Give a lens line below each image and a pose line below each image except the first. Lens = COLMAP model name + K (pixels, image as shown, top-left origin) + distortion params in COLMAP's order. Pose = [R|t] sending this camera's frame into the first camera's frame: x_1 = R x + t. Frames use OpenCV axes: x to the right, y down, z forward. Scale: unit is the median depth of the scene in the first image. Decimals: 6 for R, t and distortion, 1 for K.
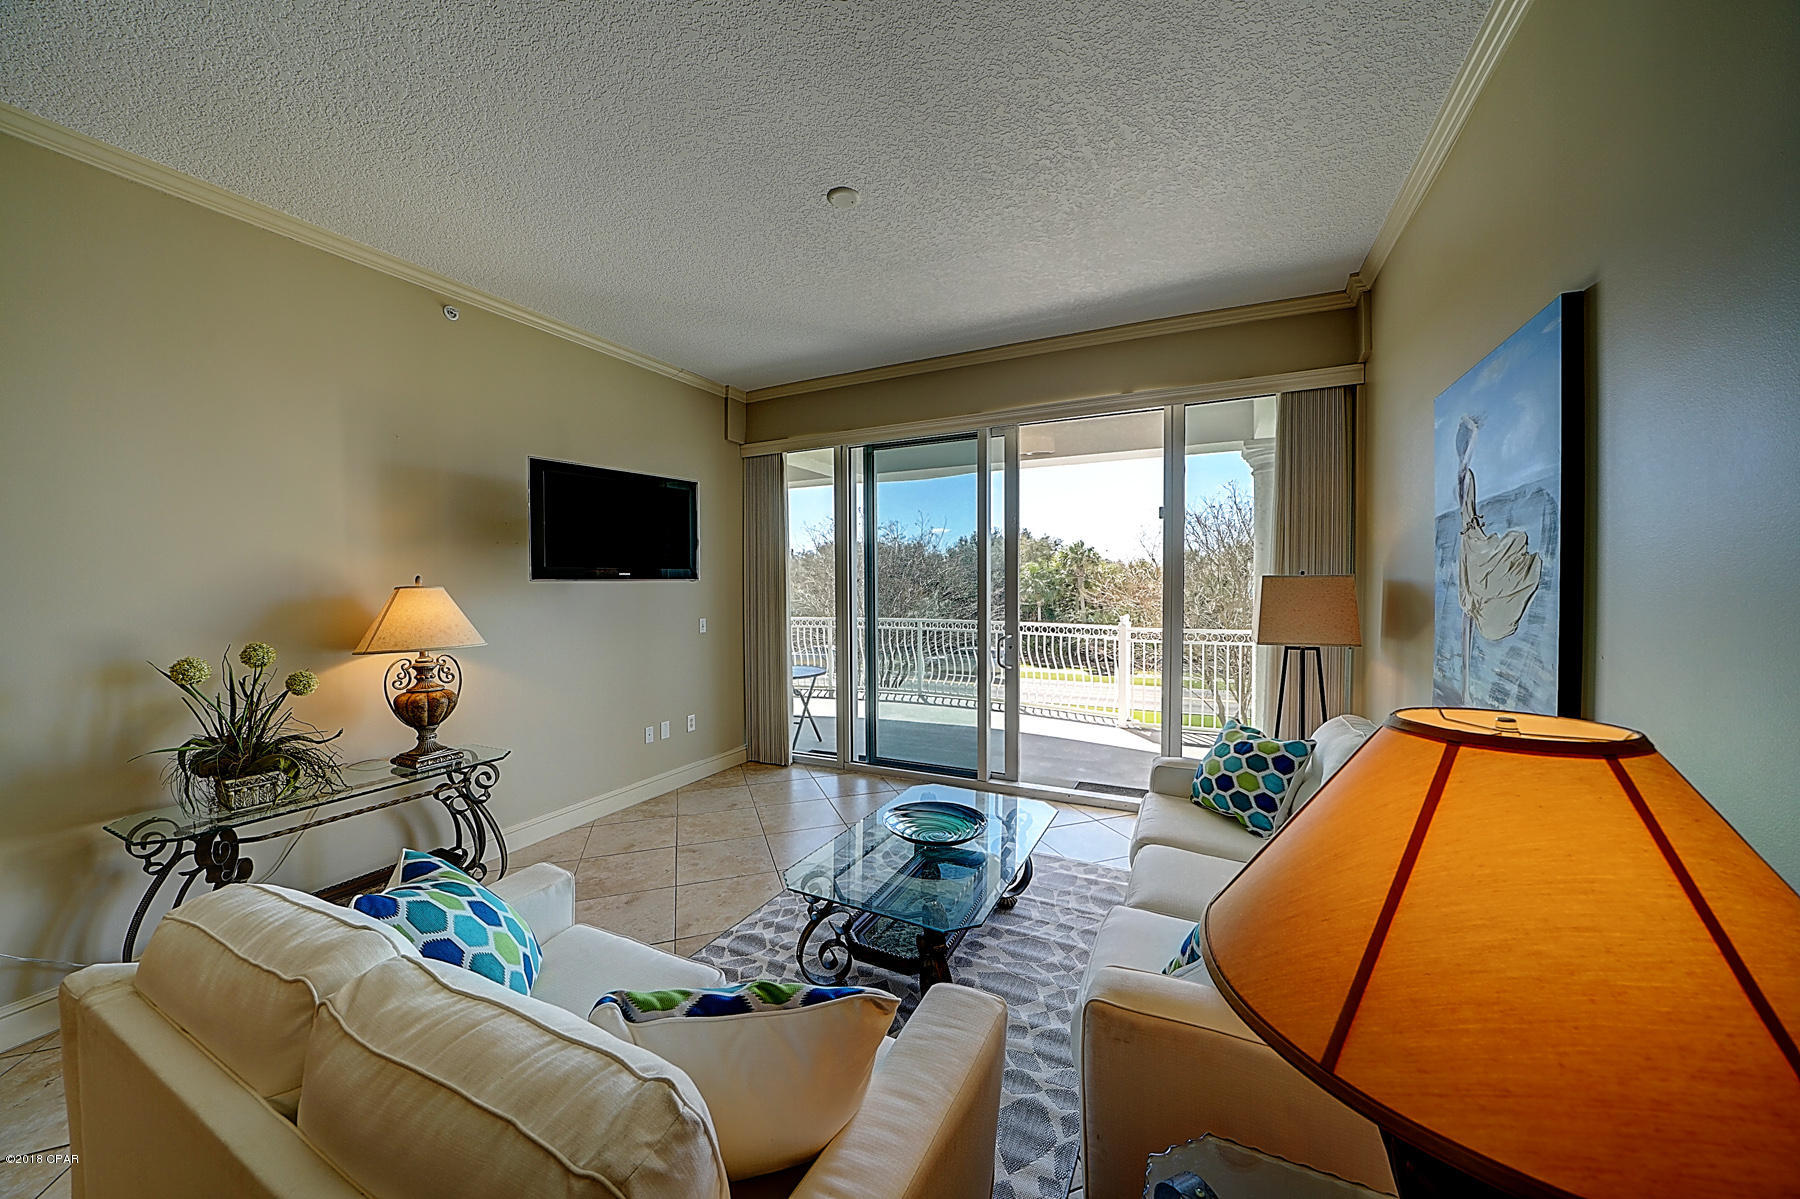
lens RADIAL K [[624.4, 0, 898.9], [0, 624.4, 600.0], [0, 0, 1]] dist [-0.022463, 0.000248]
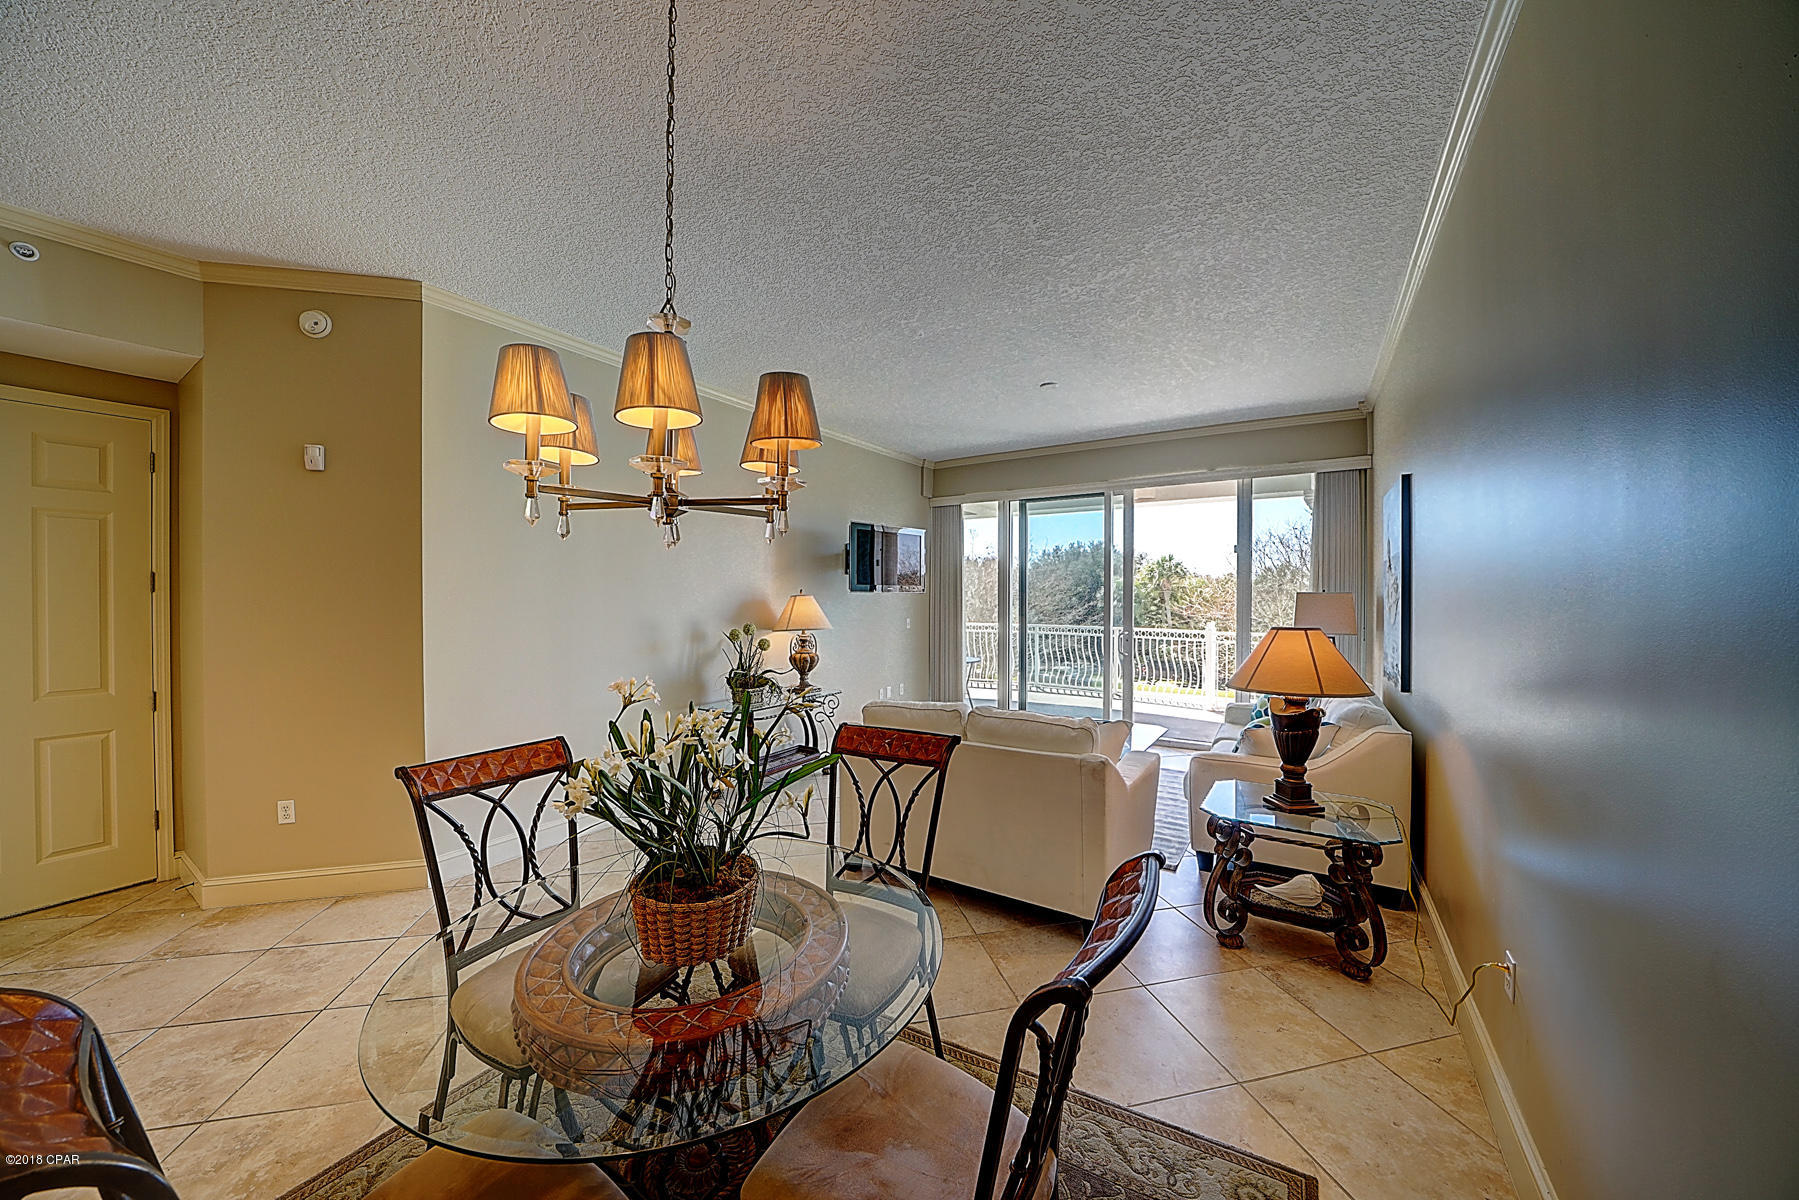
lens RADIAL K [[624.0, 0, 898.4], [0, 624.0, 600.5], [0, 0, 1]] dist [-0.022463, 0.000248]
pose [[0.992592, 0.008202, -0.121218, -0.175775], [-0.010346, 0.999801, -0.017072, 0.014604], [0.121053, 0.018200, 0.992479, -0.502400]]
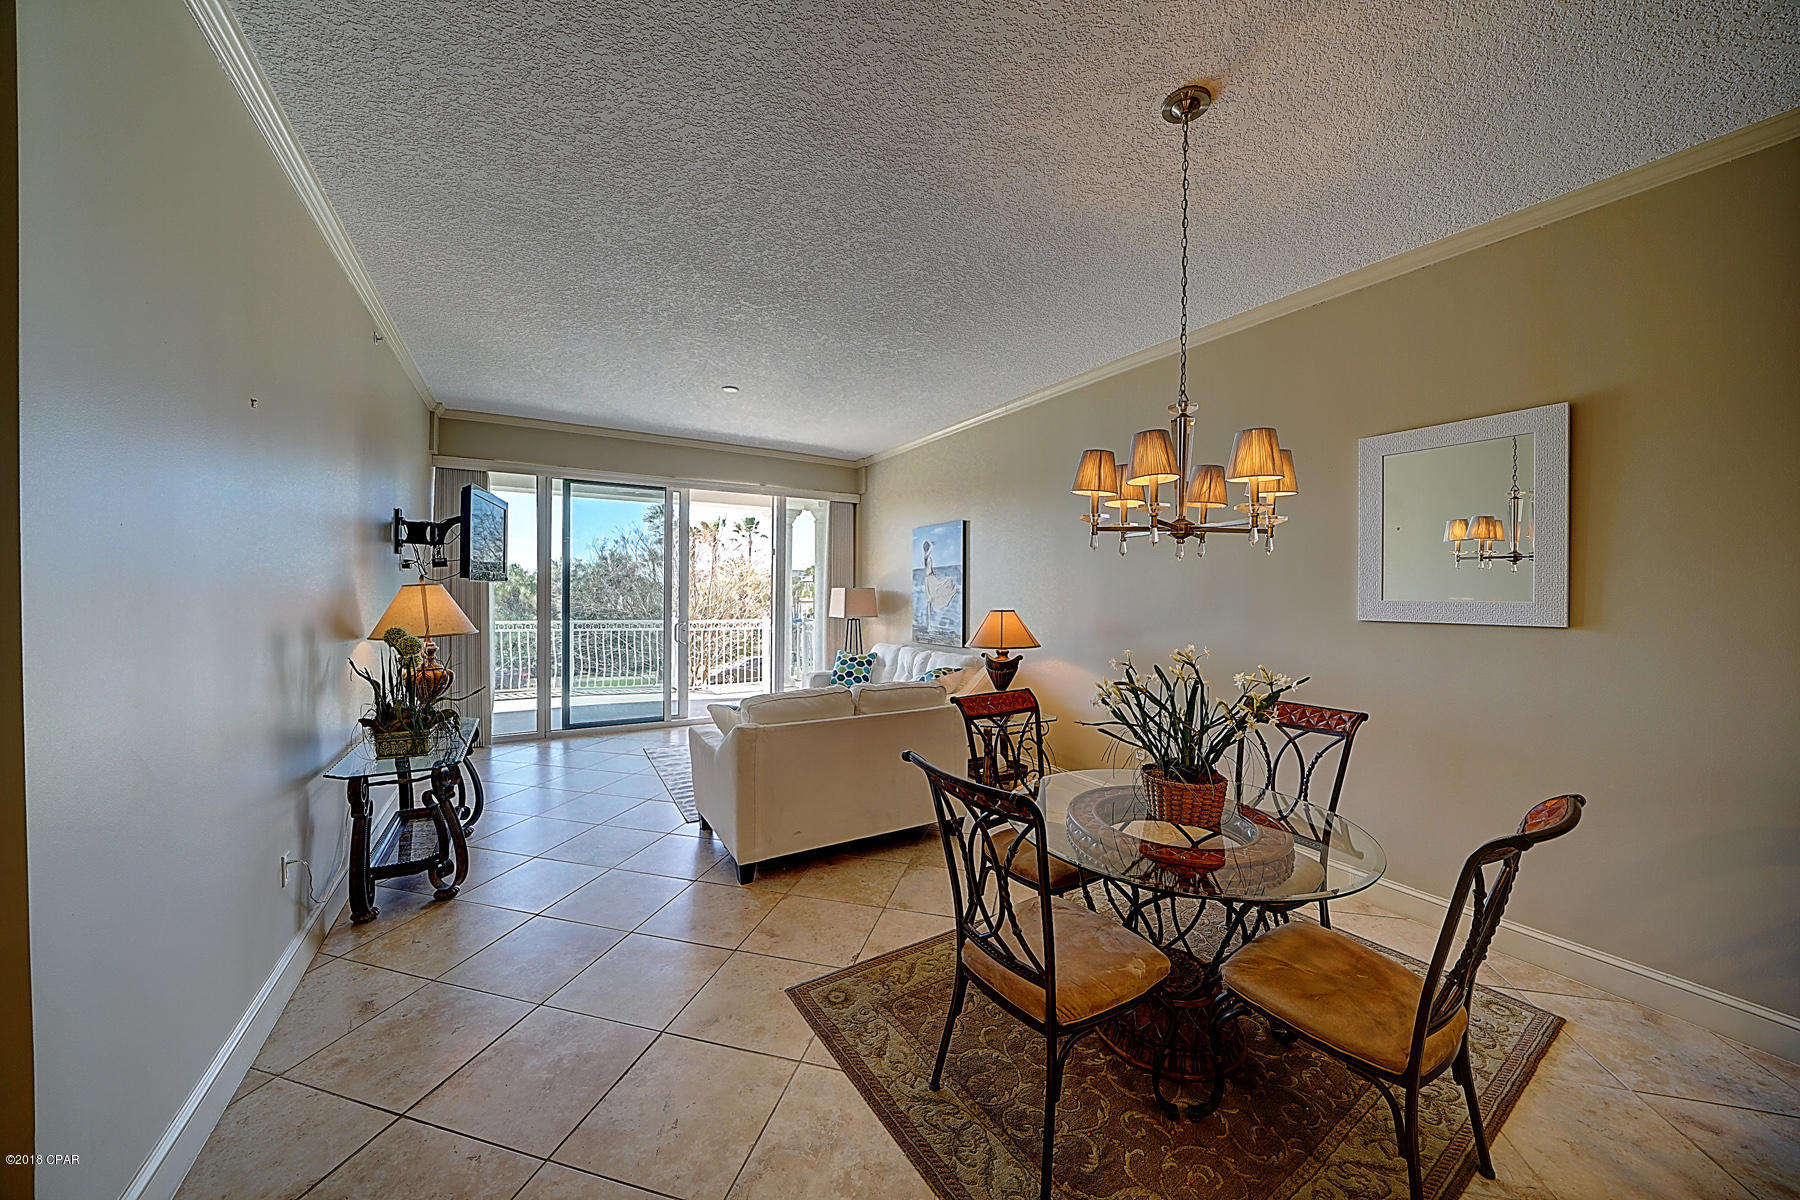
lens RADIAL K [[624.4, 0, 898.9], [0, 624.4, 600.5], [0, 0, 1]] dist [-0.022463, 0.000248]
pose [[0.550503, 0.000966, 0.834833, -0.811951], [0.007961, 0.999948, -0.006407, 0.016421], [-0.834795, 0.010174, 0.550467, -0.287122]]
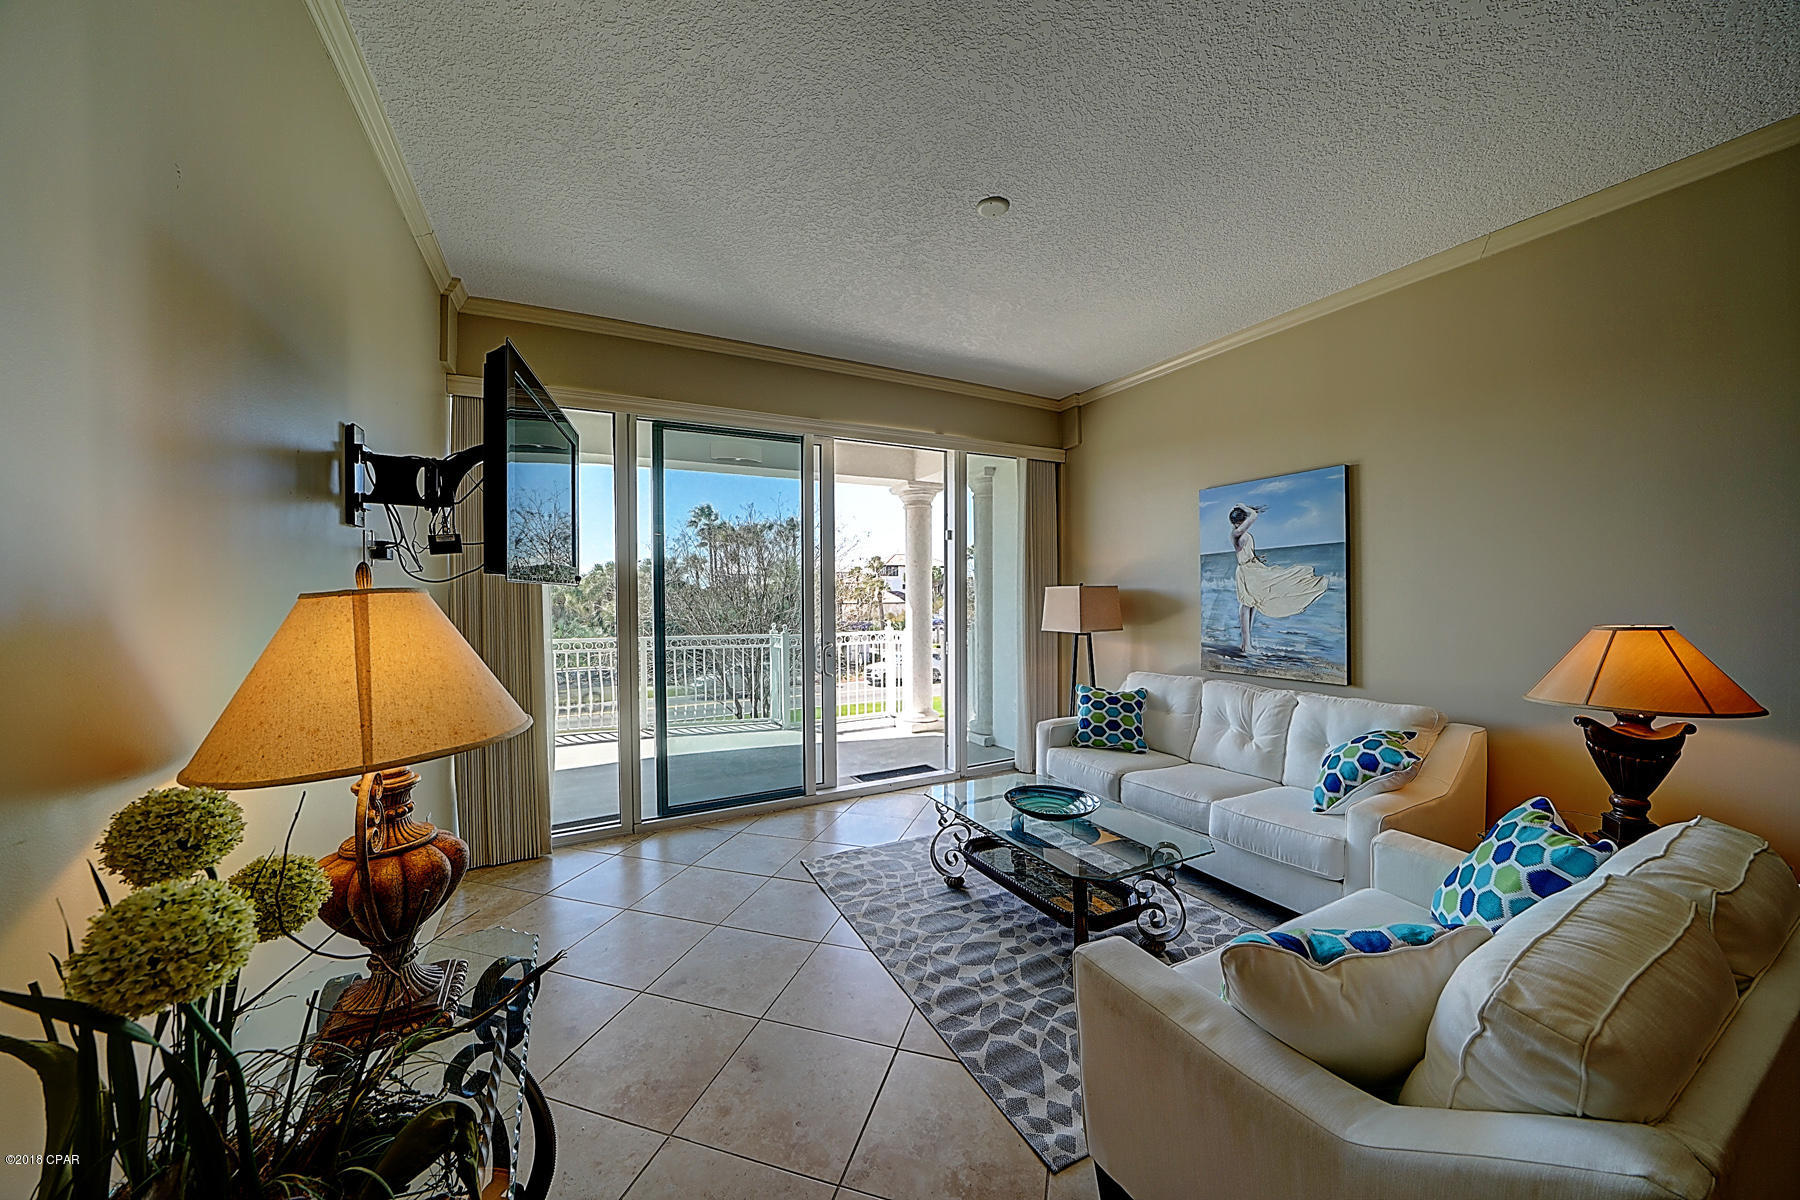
lens RADIAL K [[624.4, 0, 898.9], [0, 624.4, 600.5], [0, 0, 1]] dist [-0.022463, 0.000248]
pose [[0.594459, -0.008502, 0.804081, -0.569291], [0.025325, 0.999646, -0.008153, -0.001834], [-0.803727, 0.025210, 0.594464, 0.306980]]
